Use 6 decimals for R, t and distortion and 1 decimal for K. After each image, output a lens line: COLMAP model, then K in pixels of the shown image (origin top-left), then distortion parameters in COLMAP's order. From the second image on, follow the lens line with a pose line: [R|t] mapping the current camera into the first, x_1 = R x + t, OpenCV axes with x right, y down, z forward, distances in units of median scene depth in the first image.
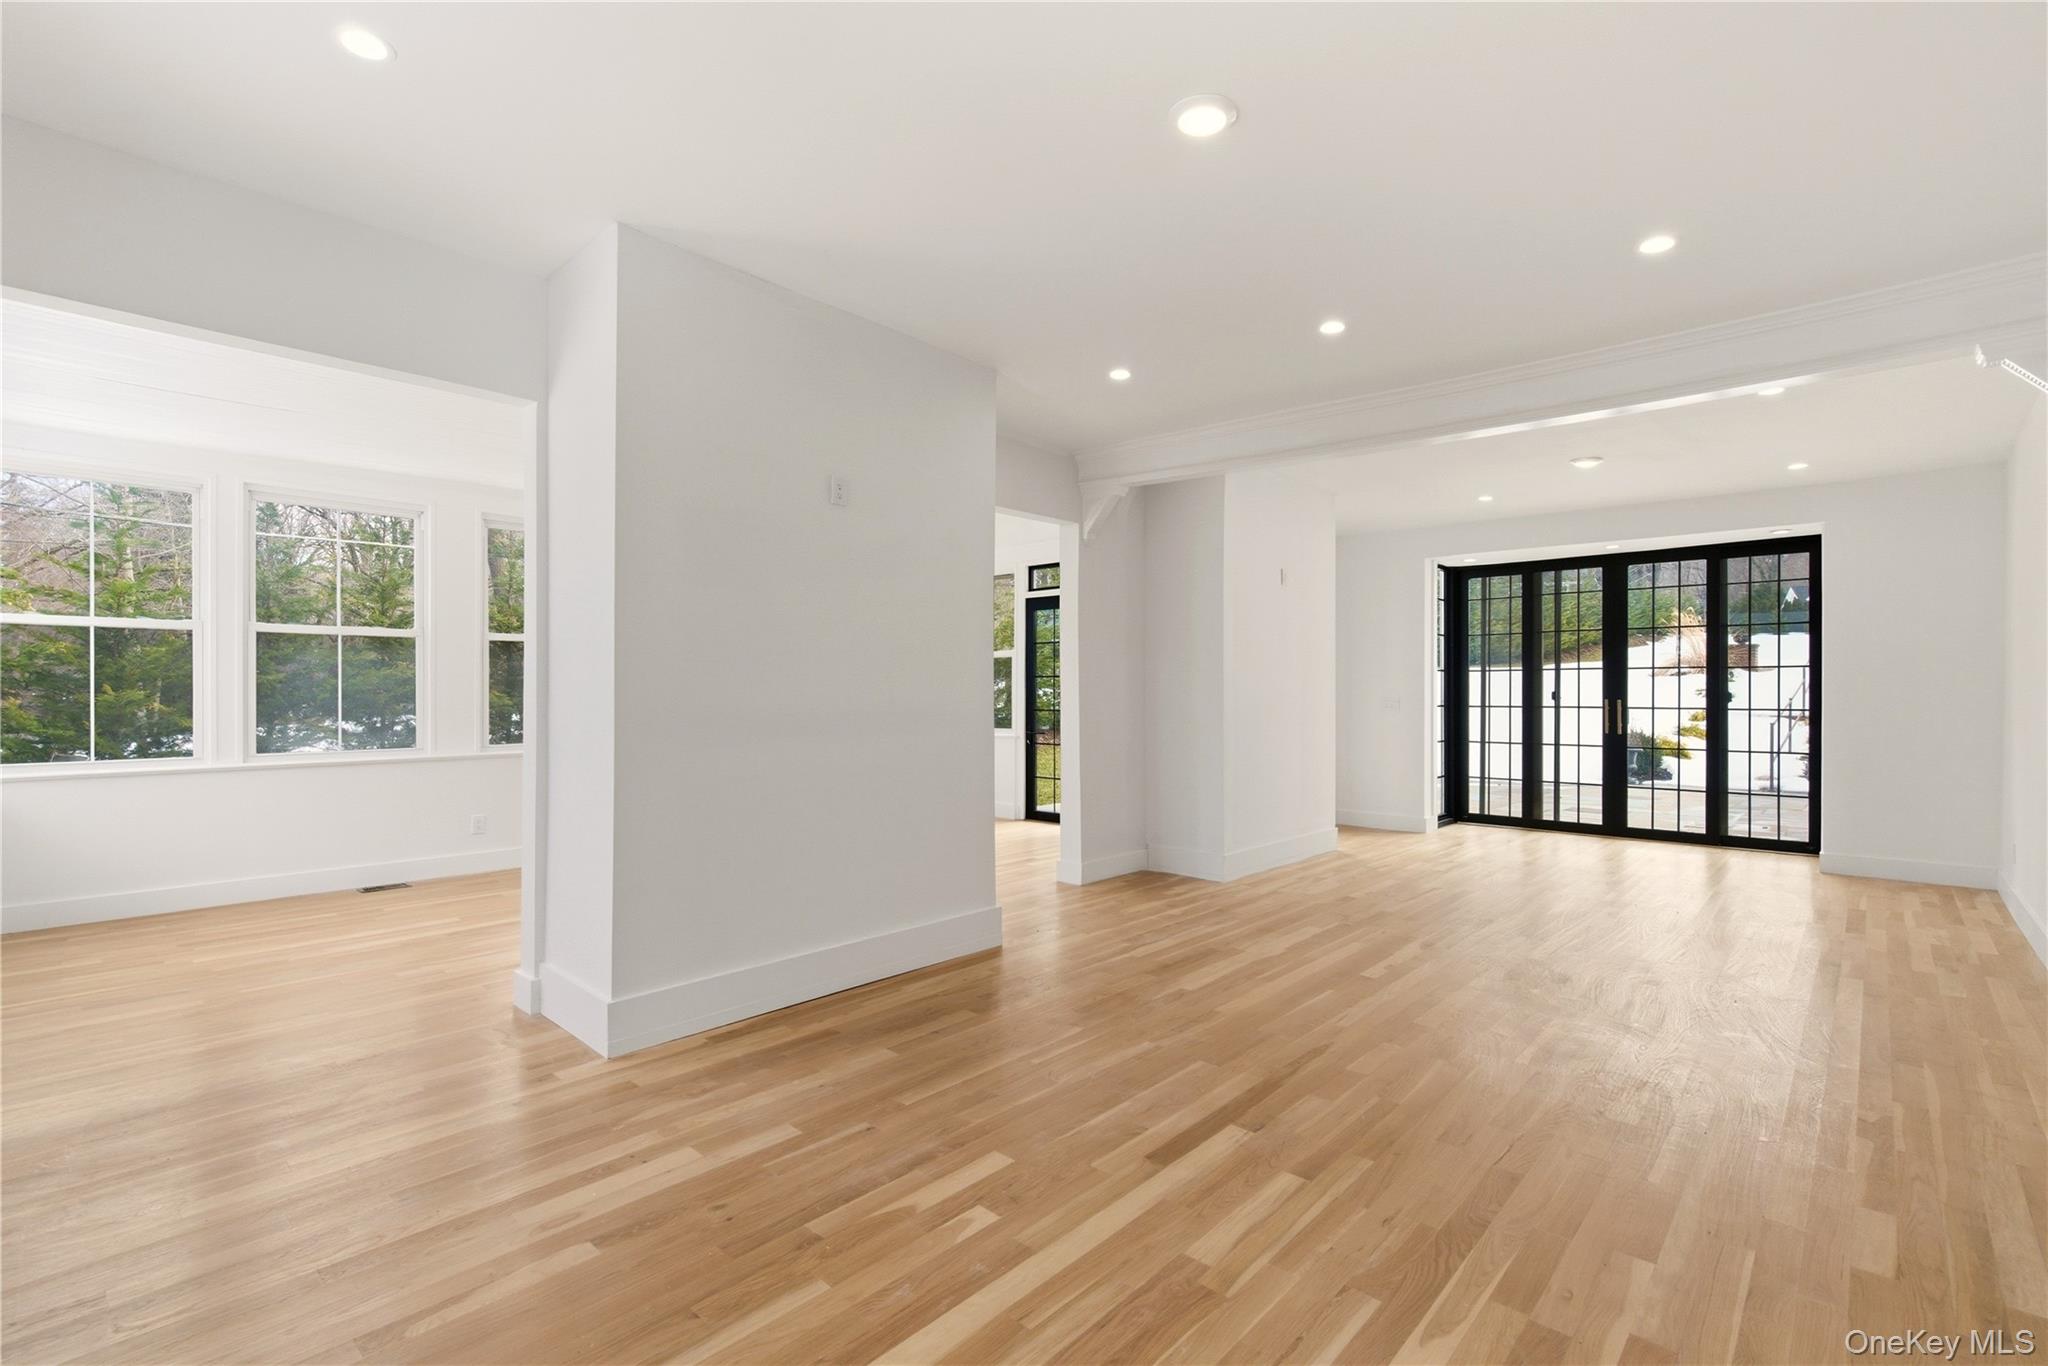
lens RADIAL K [[933.9, 0, 1016.8], [0, 933.9, 690.5], [0, 0, 1]] dist [-0.000325, 0.000165]
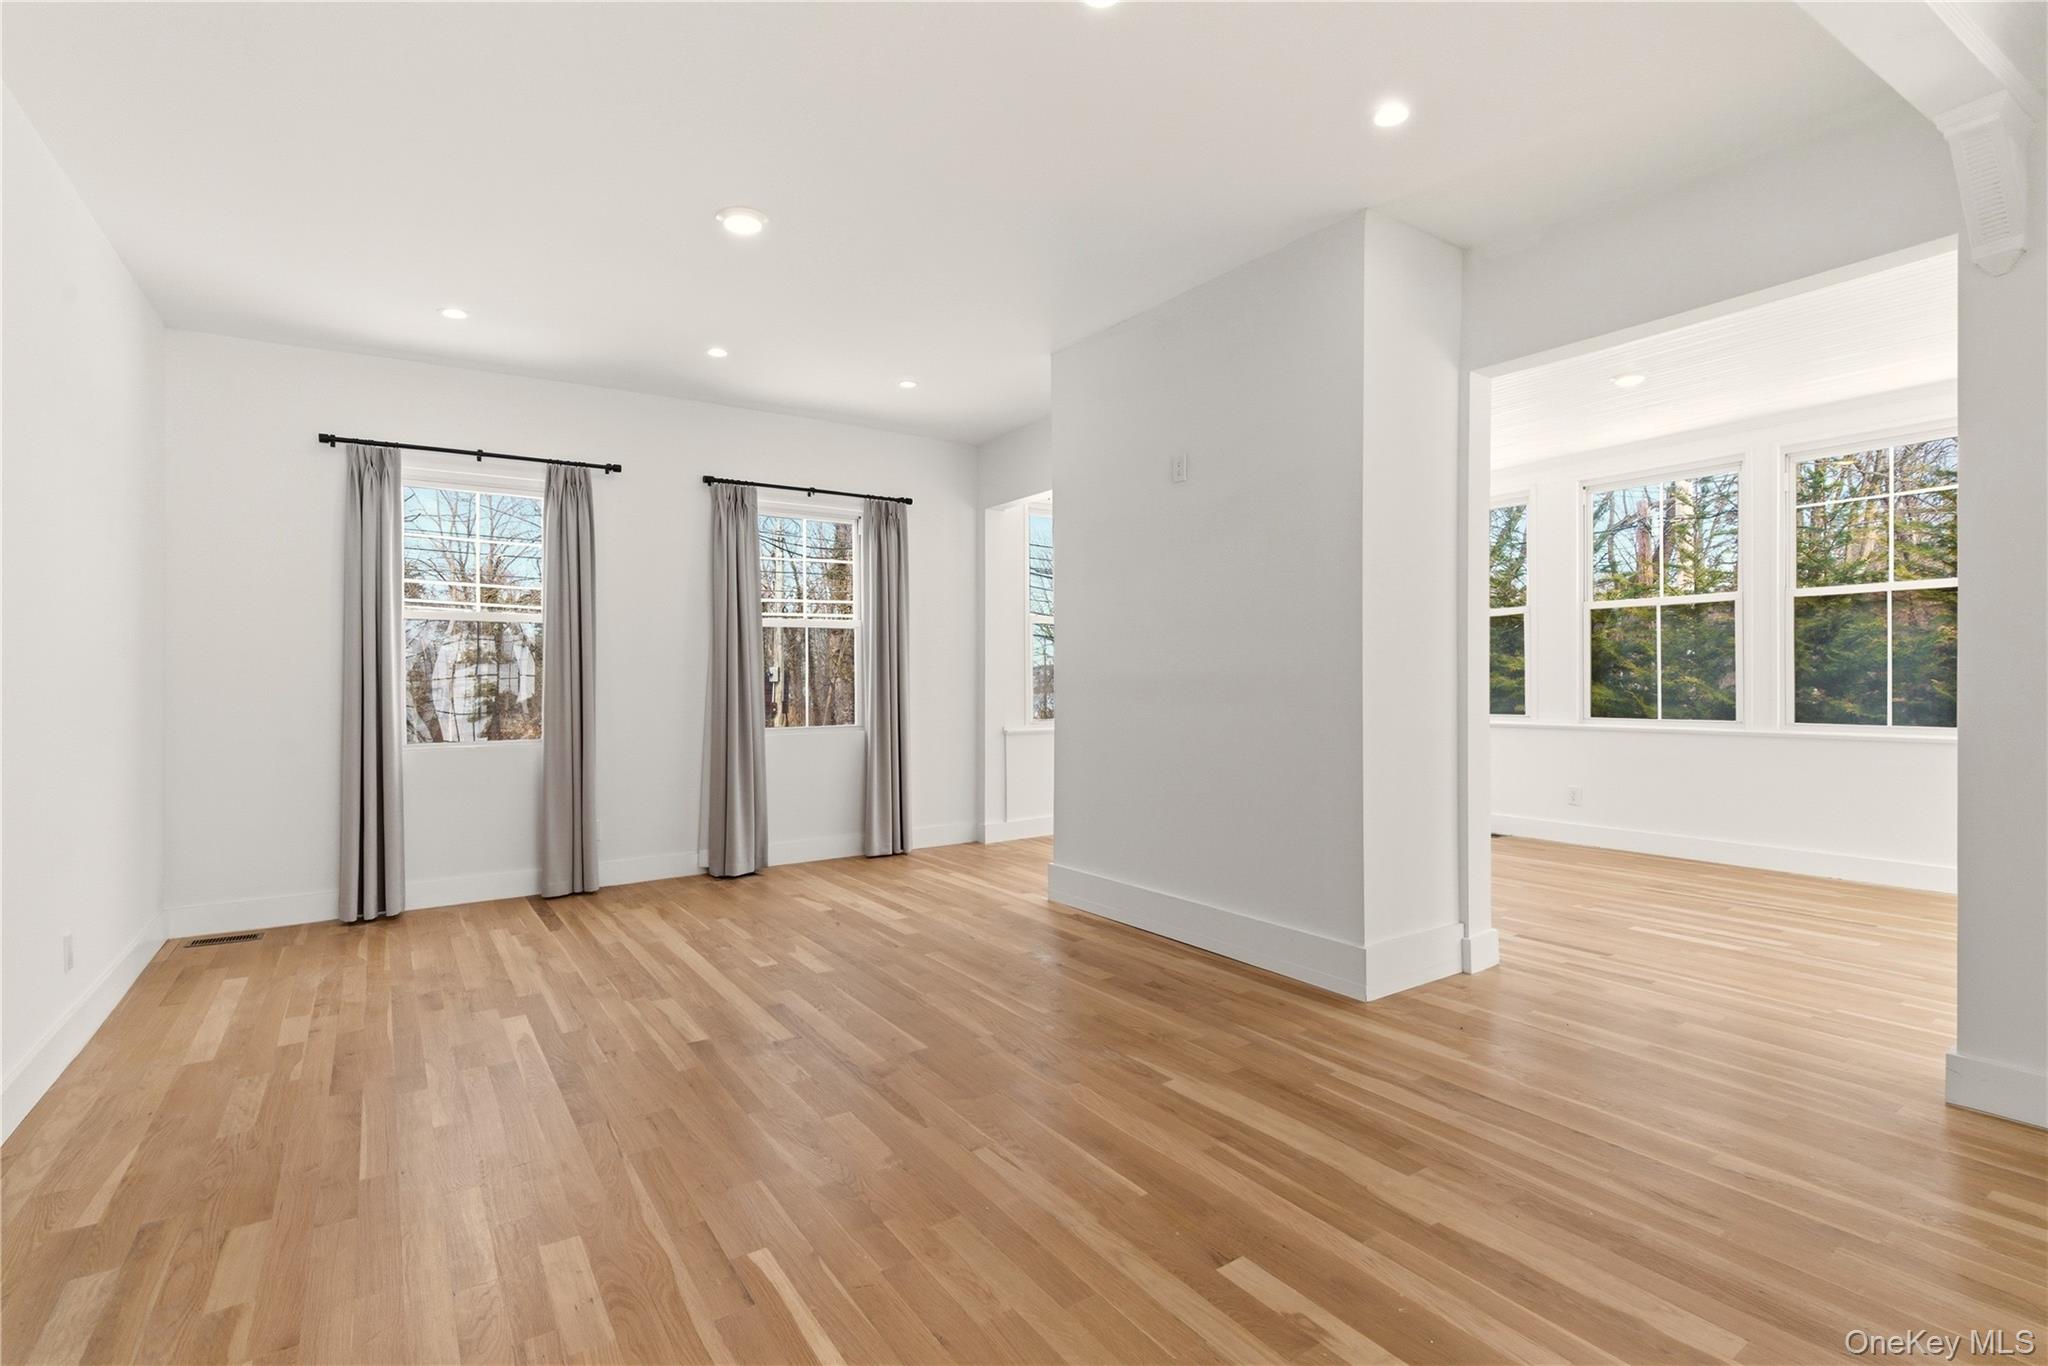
lens RADIAL K [[970.7, 0, 1024.0], [0, 970.7, 683.0], [0, 0, 1]] dist [0.032402, 0.000156]
pose [[-0.242744, 0.008046, -0.970057, 0.881373], [0.015938, 0.999864, 0.004305, 0.019267], [0.969959, -0.014416, -0.242839, 1.045862]]
